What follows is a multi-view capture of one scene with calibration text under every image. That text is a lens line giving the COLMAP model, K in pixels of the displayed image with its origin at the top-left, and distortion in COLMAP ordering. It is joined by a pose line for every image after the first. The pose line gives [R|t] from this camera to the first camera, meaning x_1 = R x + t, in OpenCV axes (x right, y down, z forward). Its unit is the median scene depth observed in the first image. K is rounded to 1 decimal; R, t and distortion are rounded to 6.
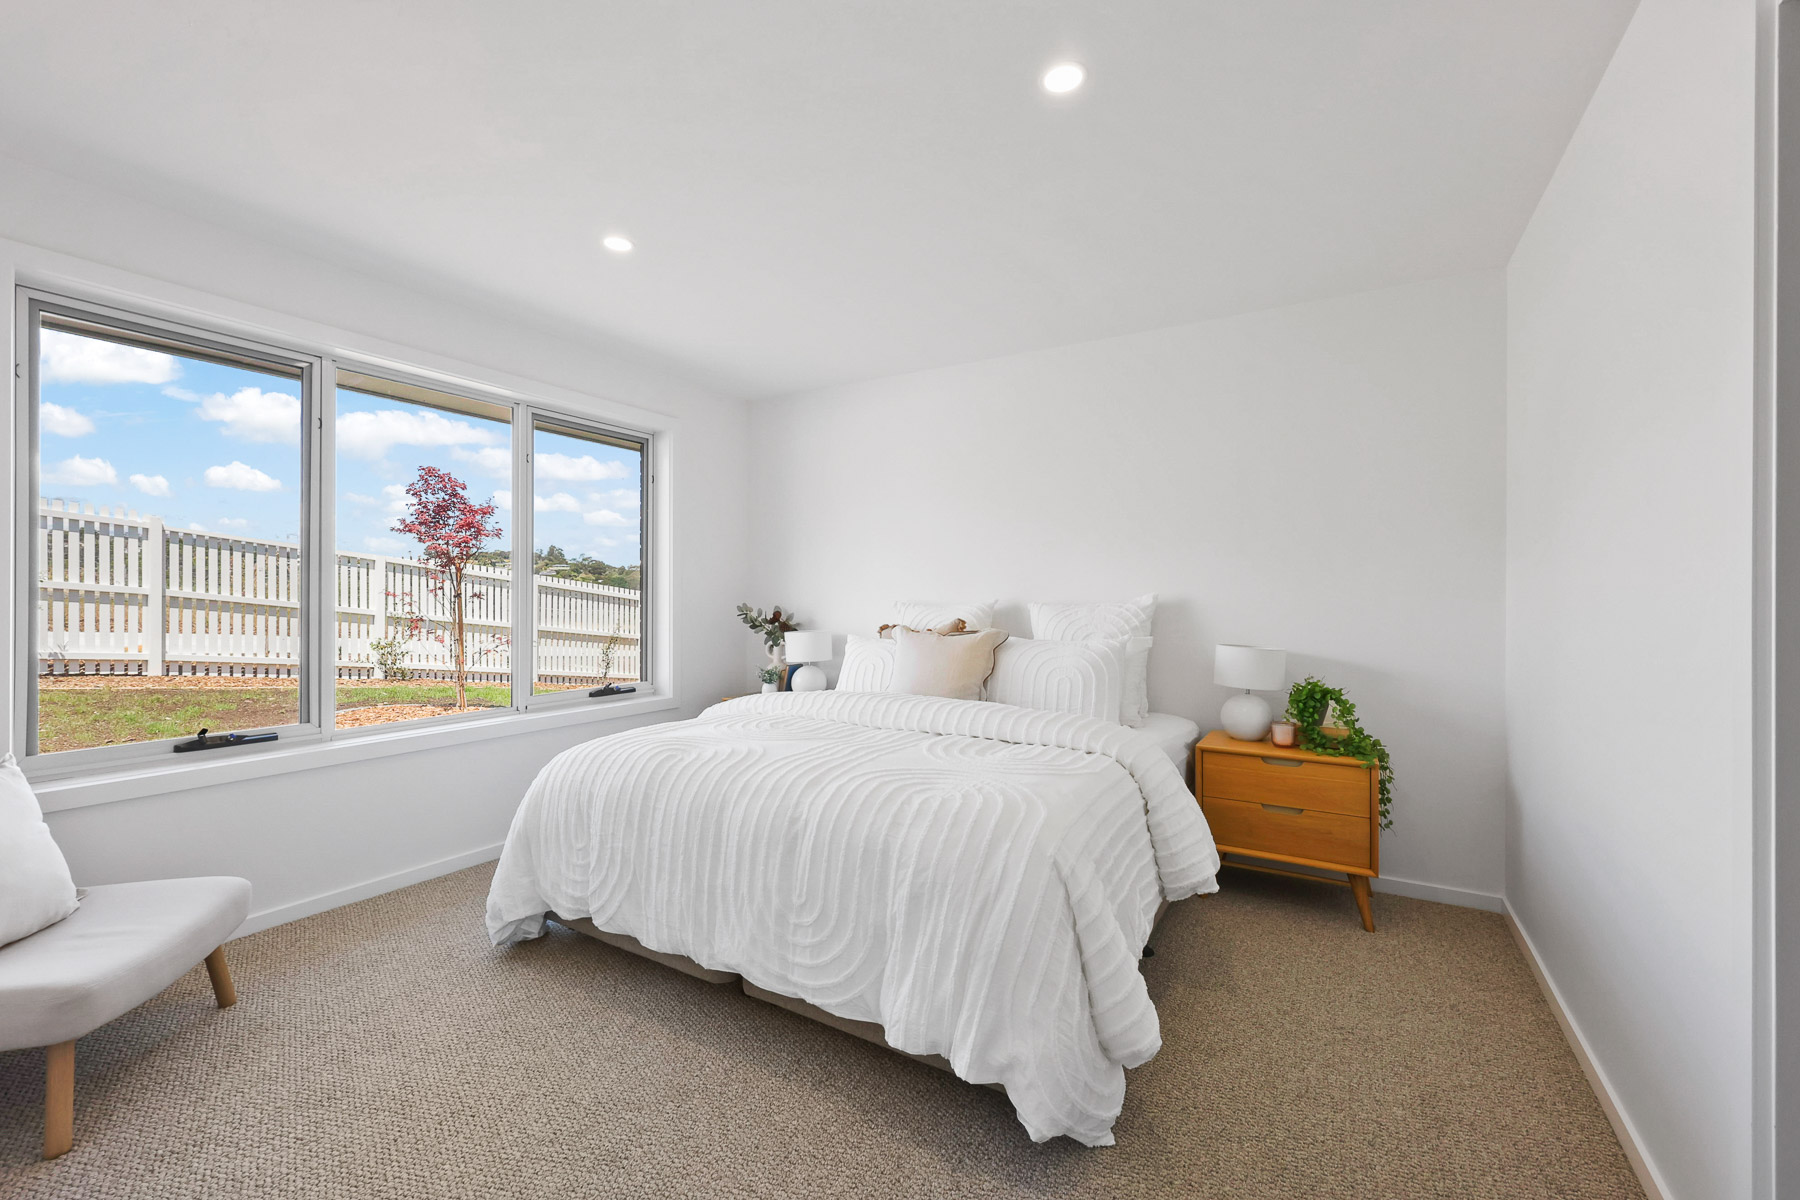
lens RADIAL K [[725.7, 0, 898.6], [0, 725.7, 592.7], [0, 0, 1]] dist [-0.000636, -0.000322]
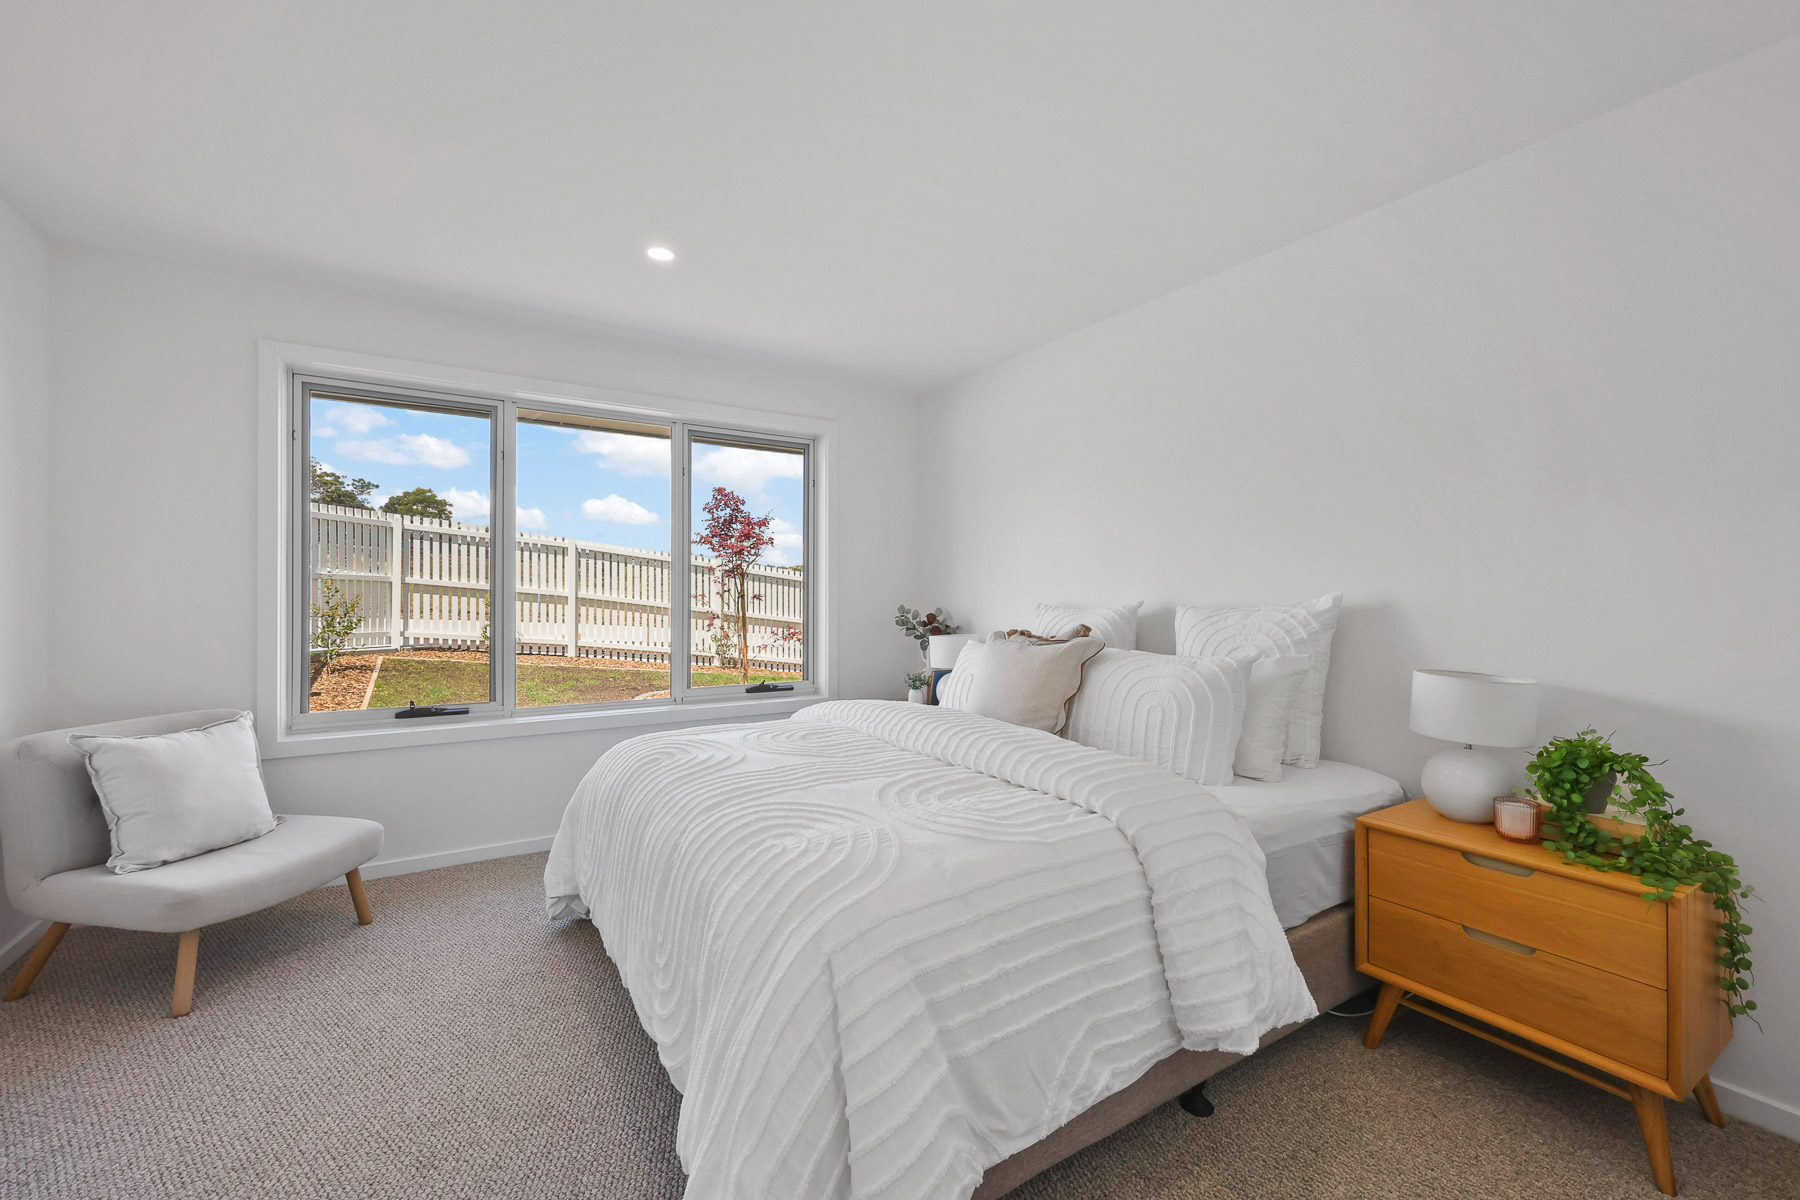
lens RADIAL K [[725.0, 0, 871.7], [0, 725.0, 593.9], [0, 0, 1]] dist [0.000499, -0.000366]
pose [[0.899337, -0.000476, -0.437255, 0.277675], [-0.000170, 0.999999, -0.001439, 0.002113], [0.437256, 0.001368, 0.899336, 0.180190]]
